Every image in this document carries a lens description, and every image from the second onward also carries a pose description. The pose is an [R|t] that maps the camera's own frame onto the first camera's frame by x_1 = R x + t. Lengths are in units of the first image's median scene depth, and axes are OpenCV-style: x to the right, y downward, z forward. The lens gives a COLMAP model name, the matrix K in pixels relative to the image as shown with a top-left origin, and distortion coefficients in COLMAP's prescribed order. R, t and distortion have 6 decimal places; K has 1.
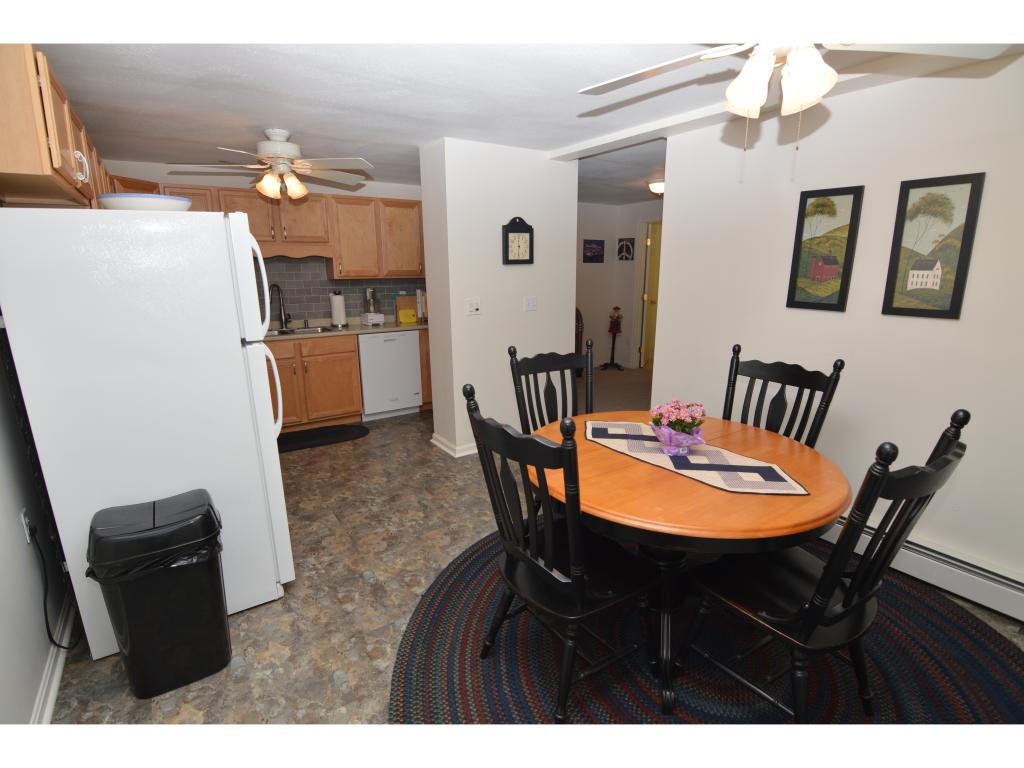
lens RADIAL K [[503.5, 0, 505.7], [0, 503.5, 388.8], [0, 0, 1]] dist [0.000301, -0.014966]
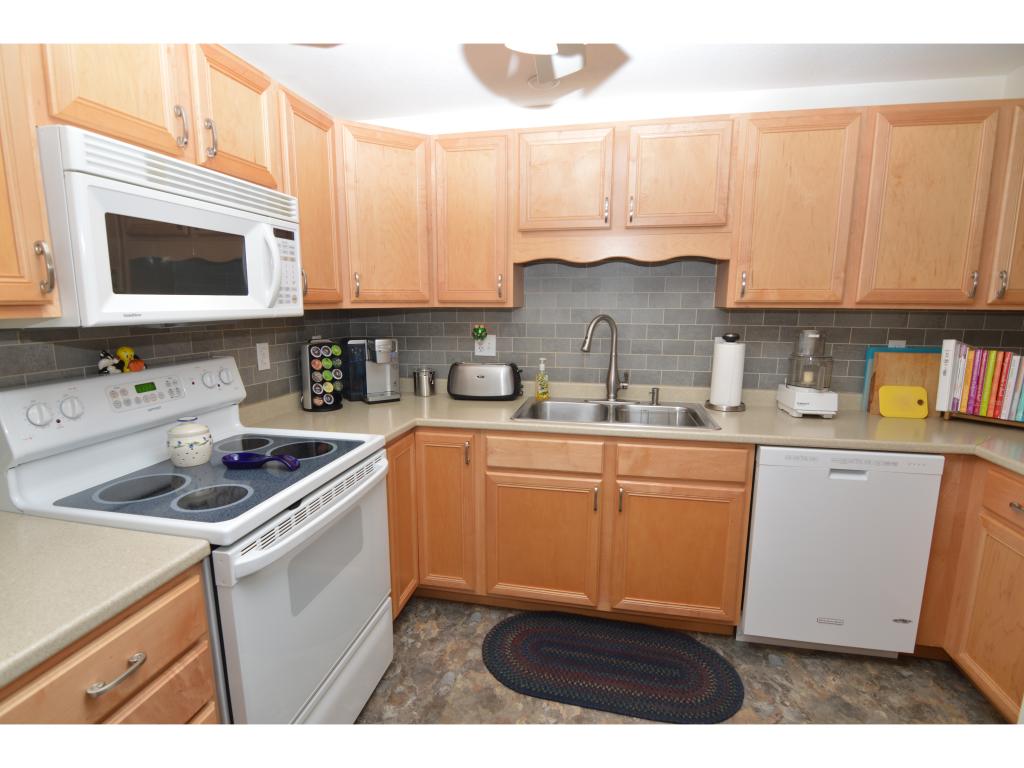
lens RADIAL K [[503.5, 0, 505.7], [0, 503.5, 388.8], [0, 0, 1]] dist [0.000301, -0.014966]
pose [[0.703475, 0.128947, -0.698925, -0.190252], [-0.170183, 0.985356, 0.010501, -0.143079], [0.690044, 0.111558, 0.715118, 0.671661]]
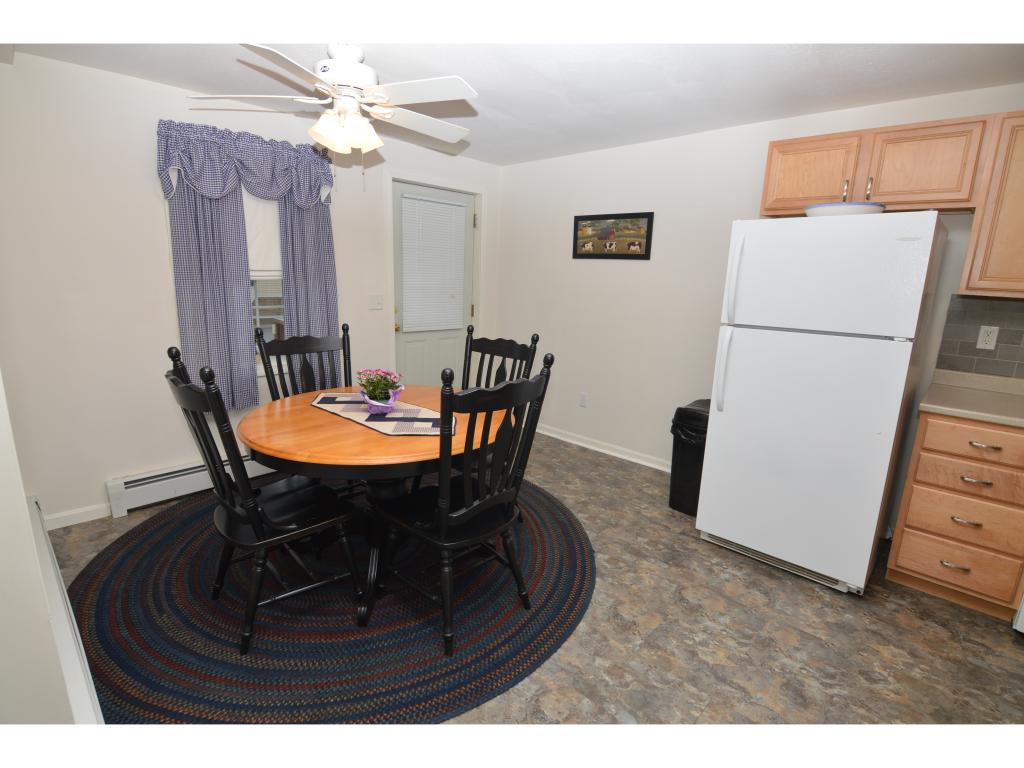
lens RADIAL K [[499.4, 0, 504.3], [0, 499.4, 380.8], [0, 0, 1]] dist [0.001923, -0.014073]
pose [[-0.976642, 0.027982, -0.213042, 0.151386], [-0.069273, 0.897541, 0.435456, -0.237923], [0.203399, 0.440043, -0.874638, 1.037829]]
